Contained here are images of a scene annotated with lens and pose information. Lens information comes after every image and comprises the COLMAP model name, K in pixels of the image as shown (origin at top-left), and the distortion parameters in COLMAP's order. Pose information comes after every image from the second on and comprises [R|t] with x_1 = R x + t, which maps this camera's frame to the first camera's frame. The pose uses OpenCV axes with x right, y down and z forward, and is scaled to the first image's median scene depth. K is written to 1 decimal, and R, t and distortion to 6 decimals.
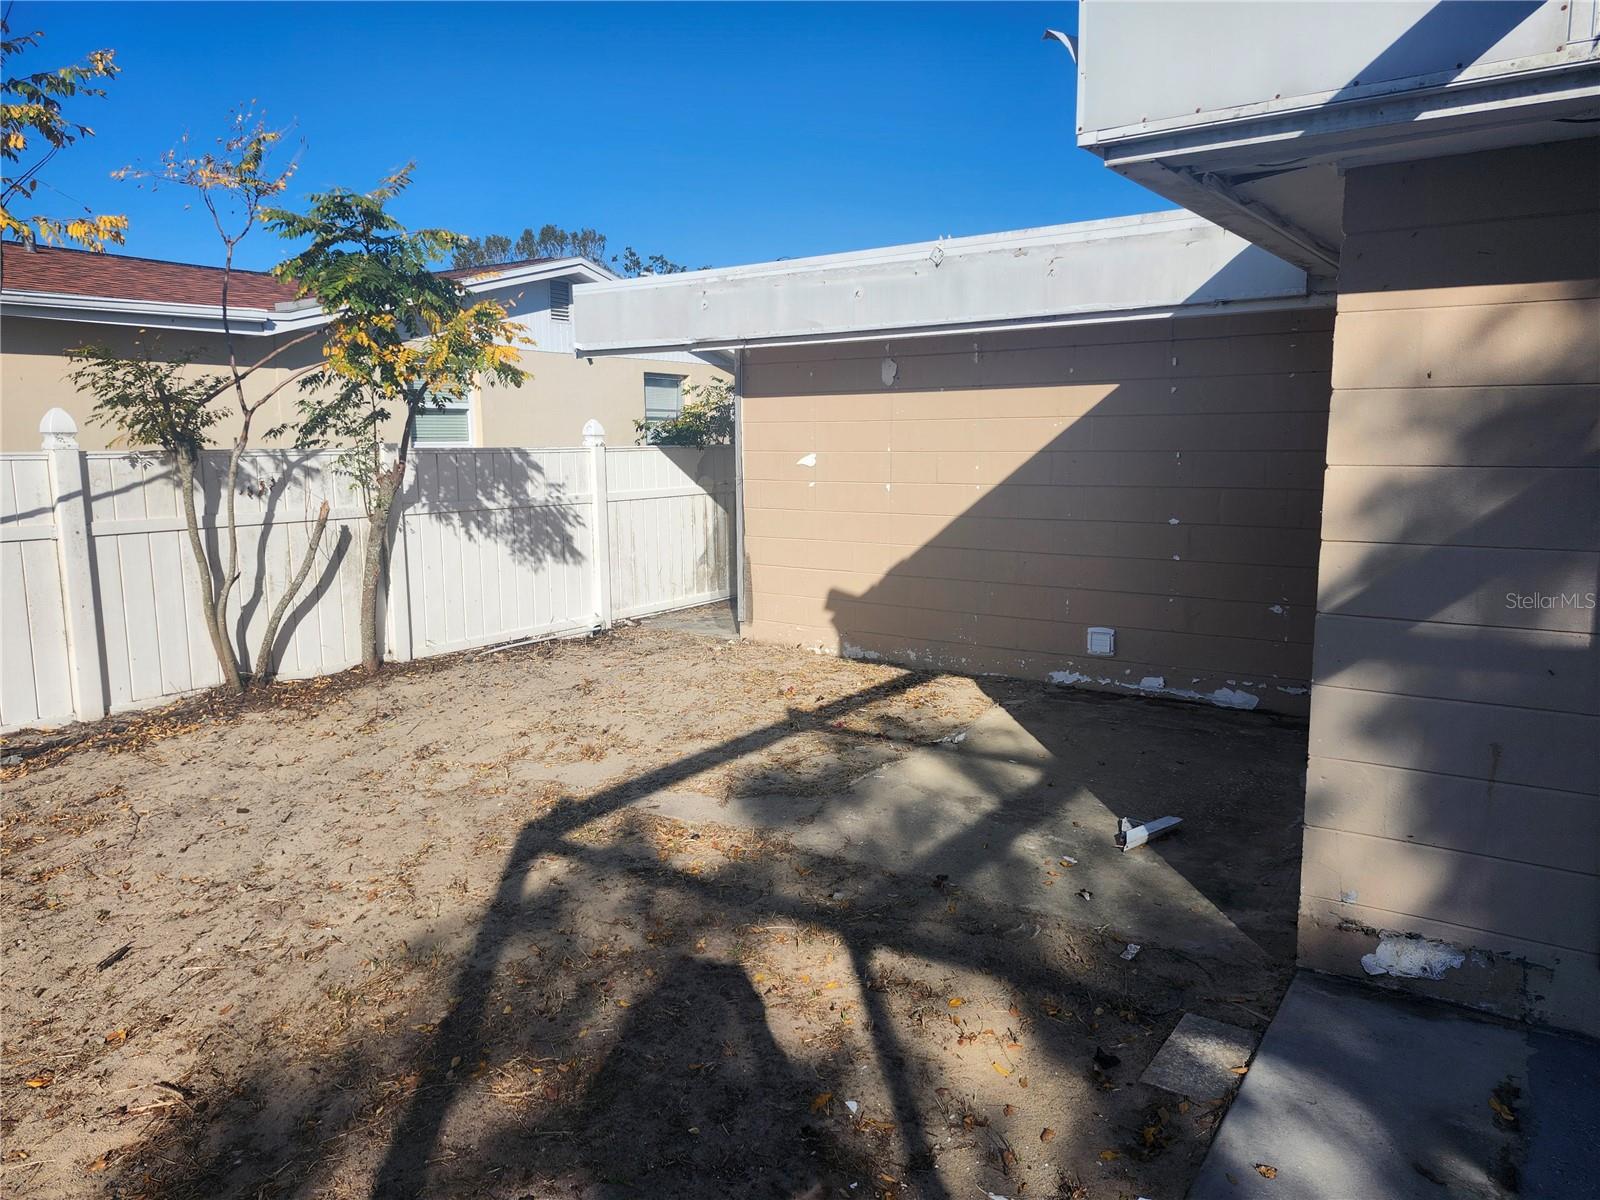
lens RADIAL K [[1110.1, 0, 796.7], [0, 1110.1, 591.3], [0, 0, 1]] dist [0.089367, -0.080272]
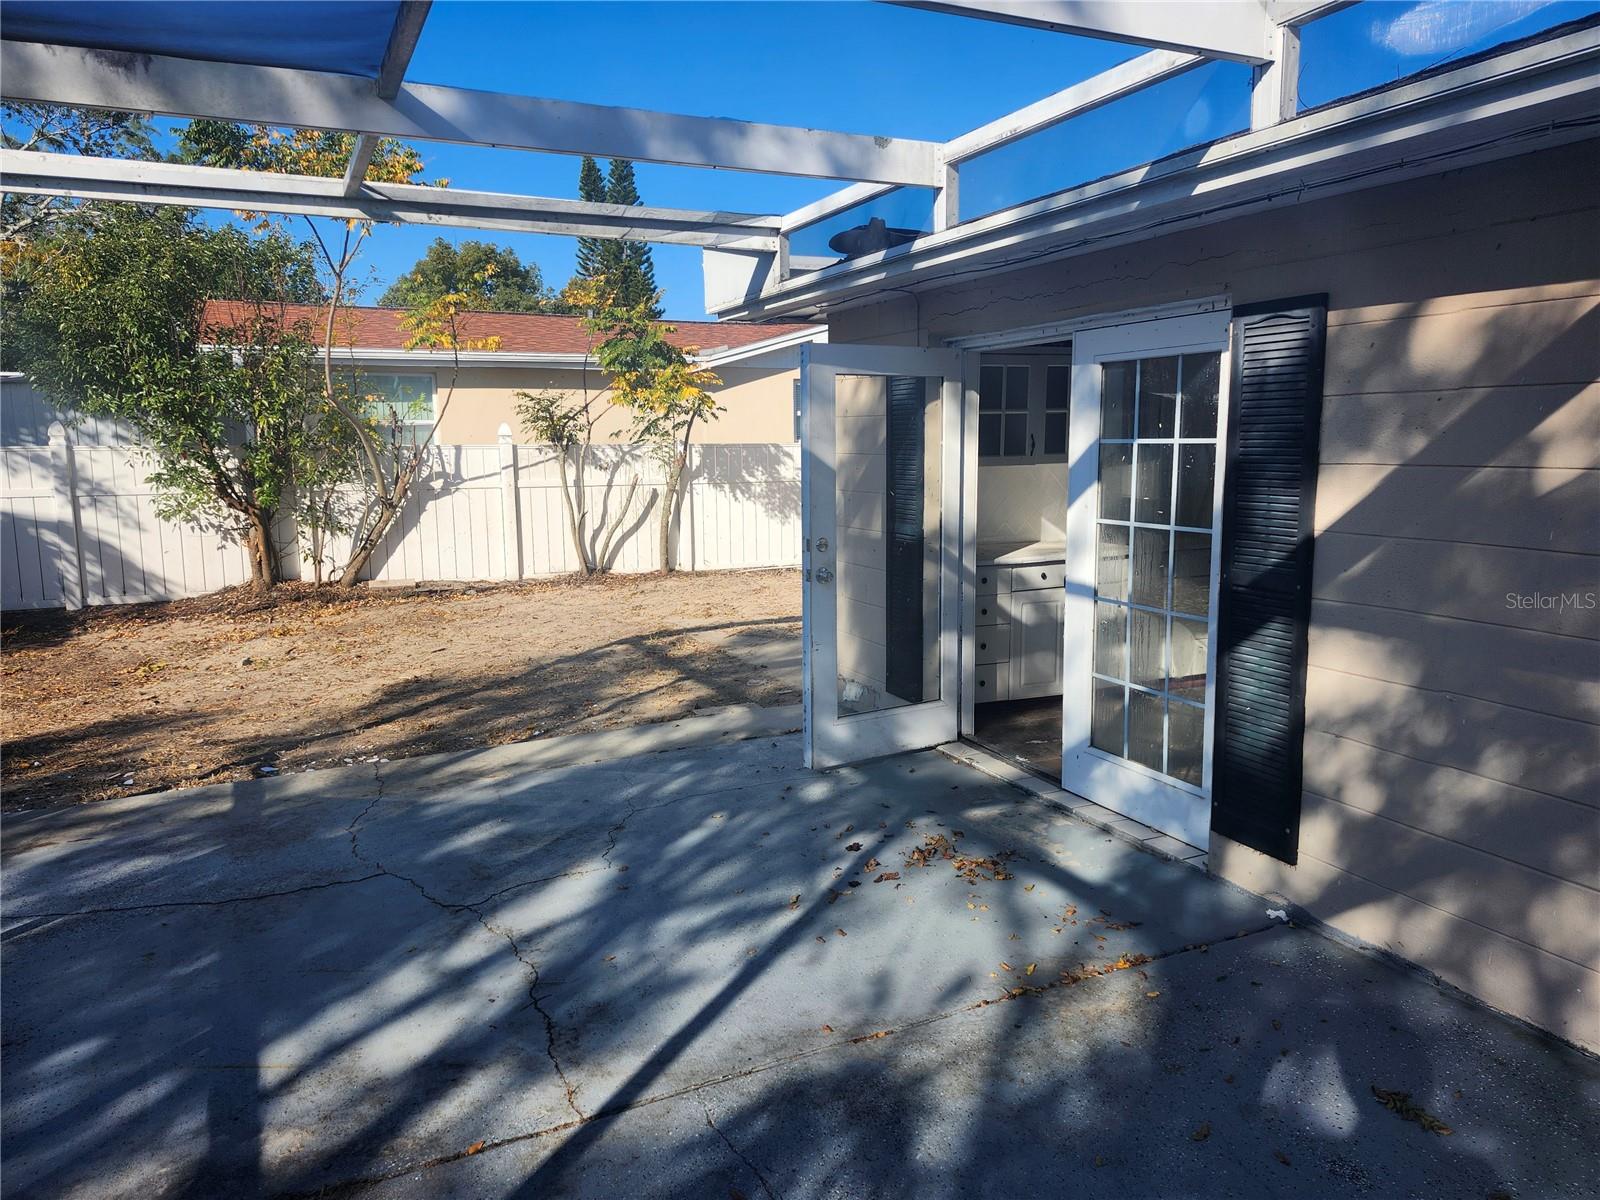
lens RADIAL K [[1110.1, 0, 796.7], [0, 1110.1, 591.3], [0, 0, 1]] dist [0.089367, -0.080272]
pose [[0.859831, 0.069515, -0.505825, 0.817408], [-0.067289, 0.997475, 0.022701, 0.056493], [0.506126, 0.014518, 0.862338, -0.447940]]
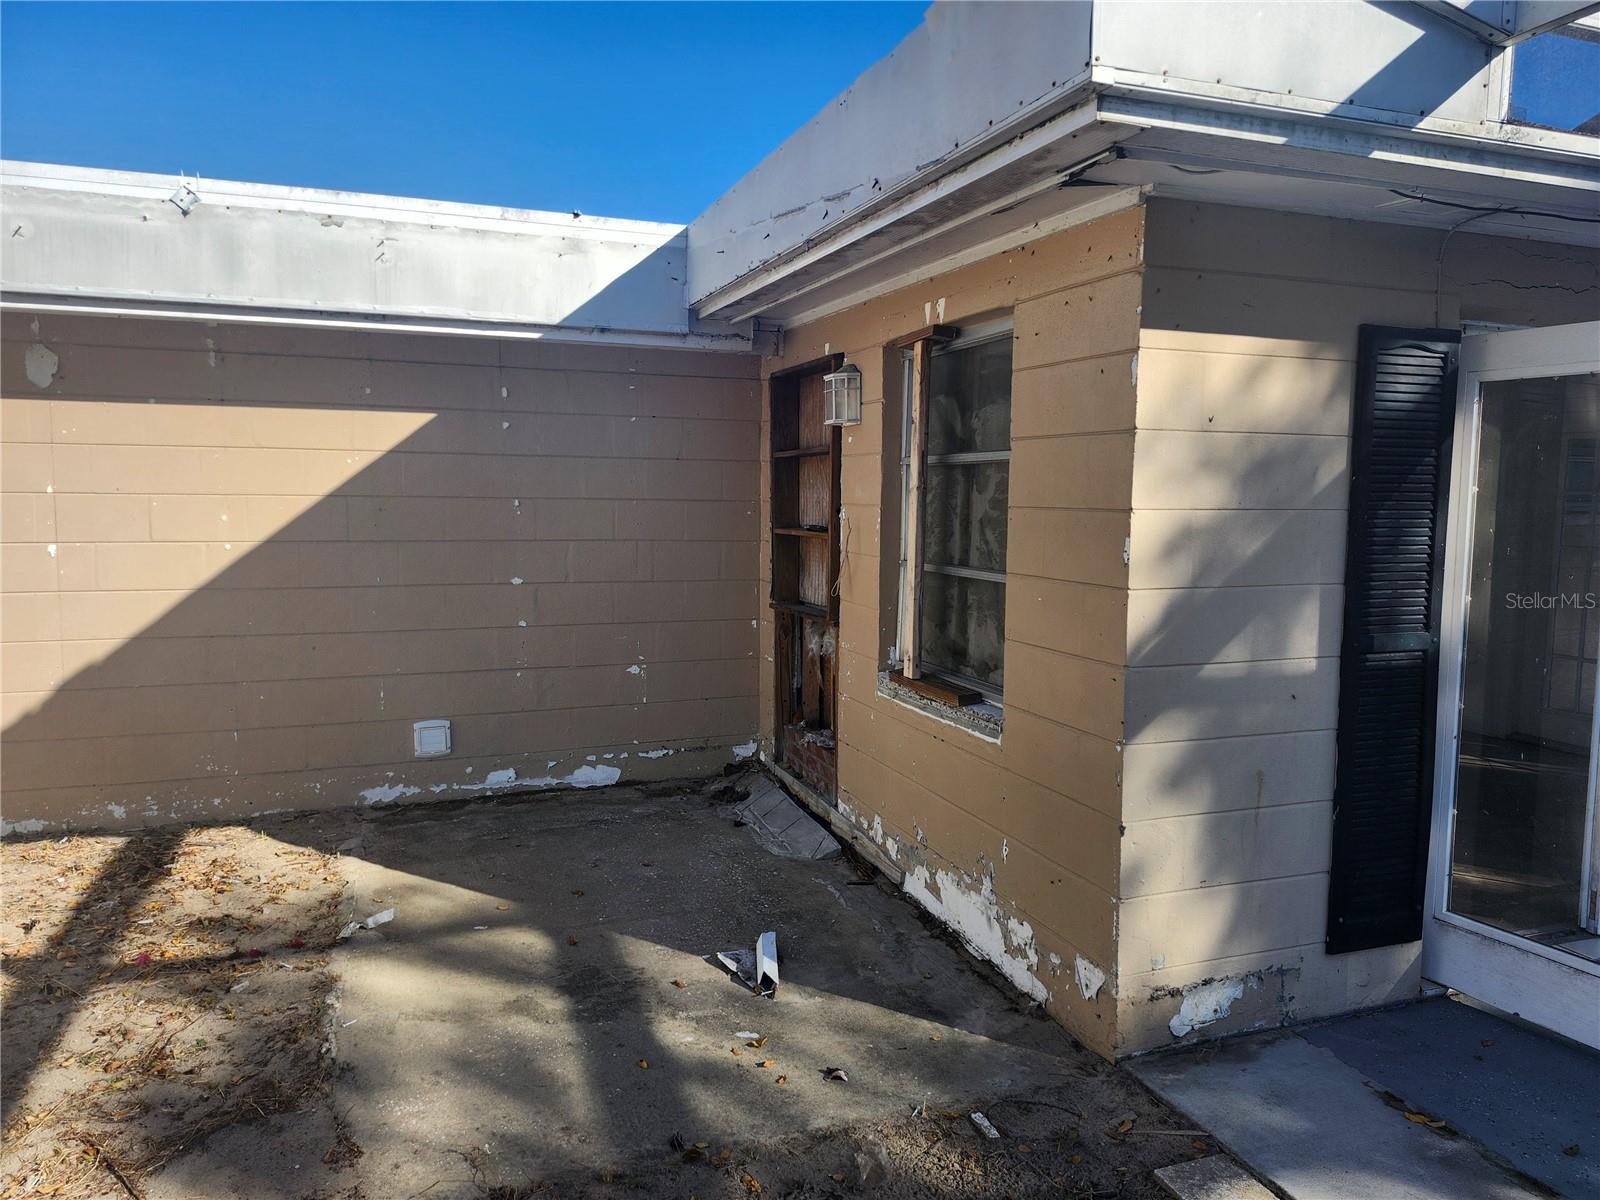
lens RADIAL K [[1104.2, 0, 776.0], [0, 1104.2, 583.8], [0, 0, 1]] dist [0.080719, -0.078504]
pose [[0.576131, -0.057808, 0.815311, -0.250908], [0.100383, 0.994949, -0.000390, -0.043920], [-0.811170, 0.082068, 0.579023, 0.392356]]
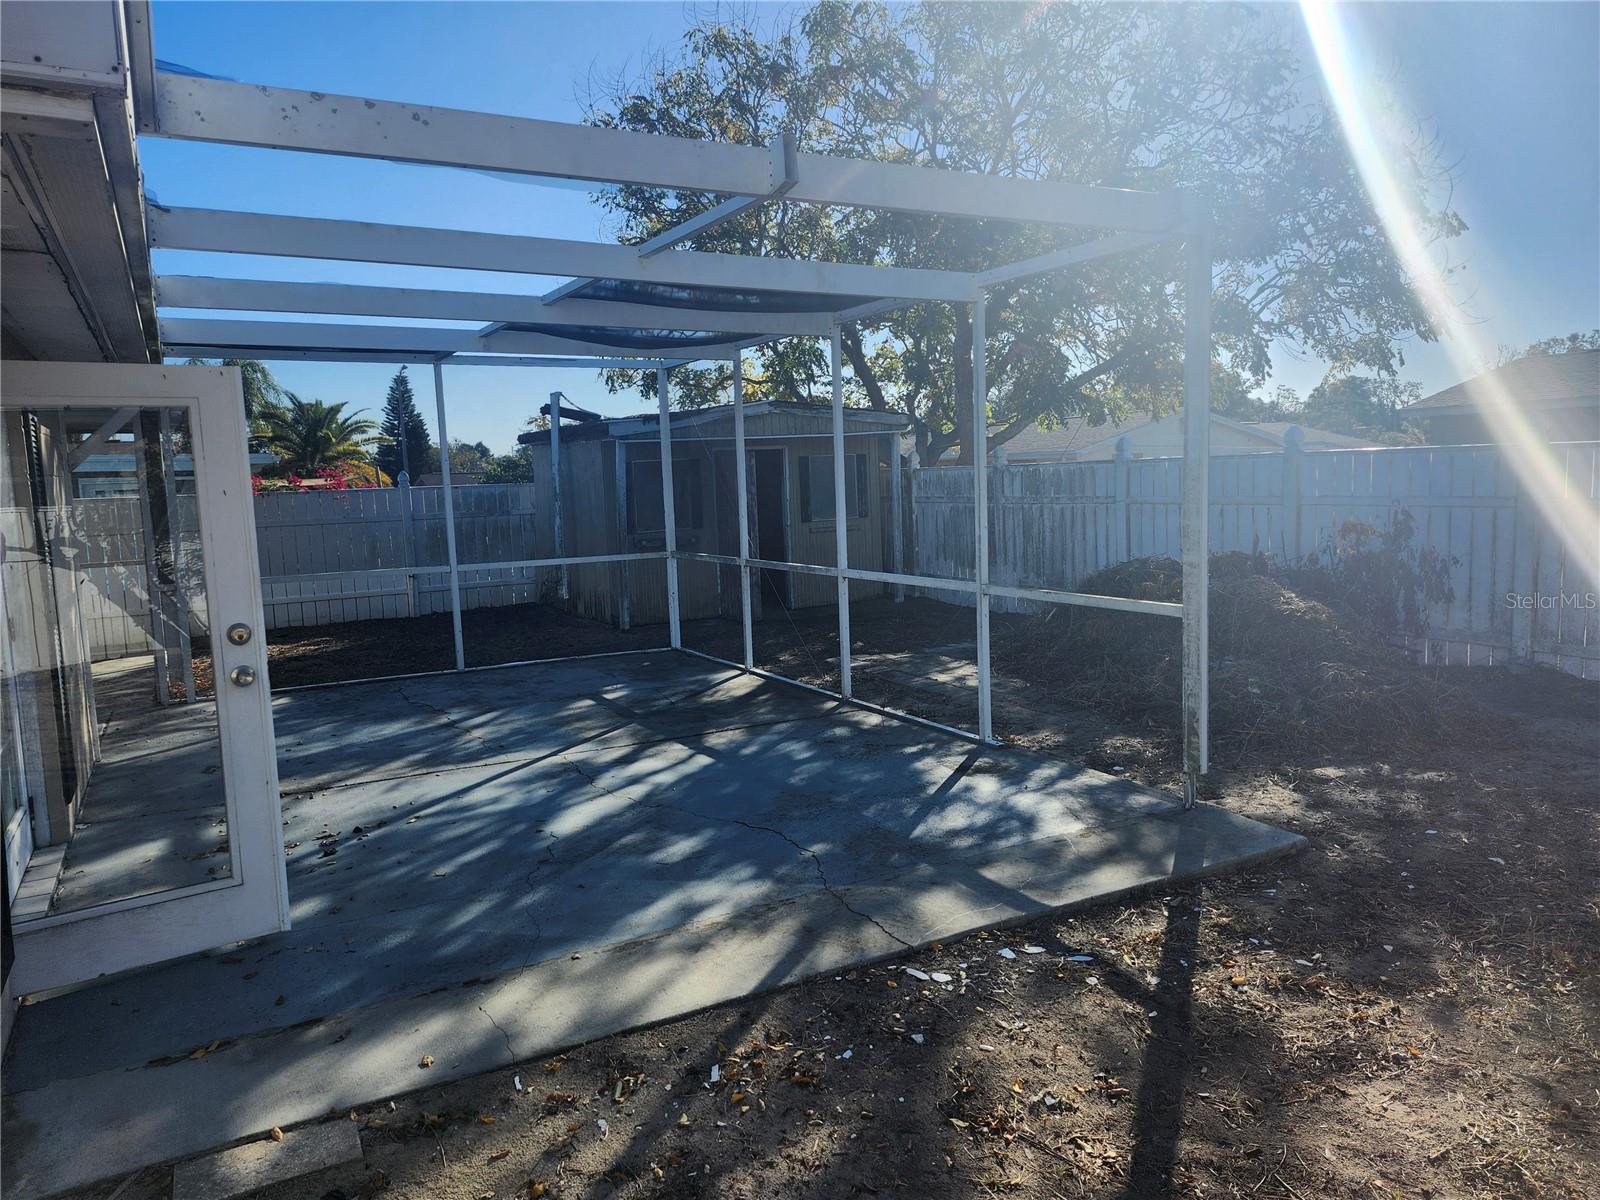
lens RADIAL K [[1110.1, 0, 796.7], [0, 1110.1, 591.3], [0, 0, 1]] dist [0.089367, -0.080272]
pose [[-0.890554, -0.009310, 0.454782, -0.228606], [0.106733, 0.967601, 0.228813, -0.106537], [-0.442178, 0.252311, -0.860708, 0.762636]]
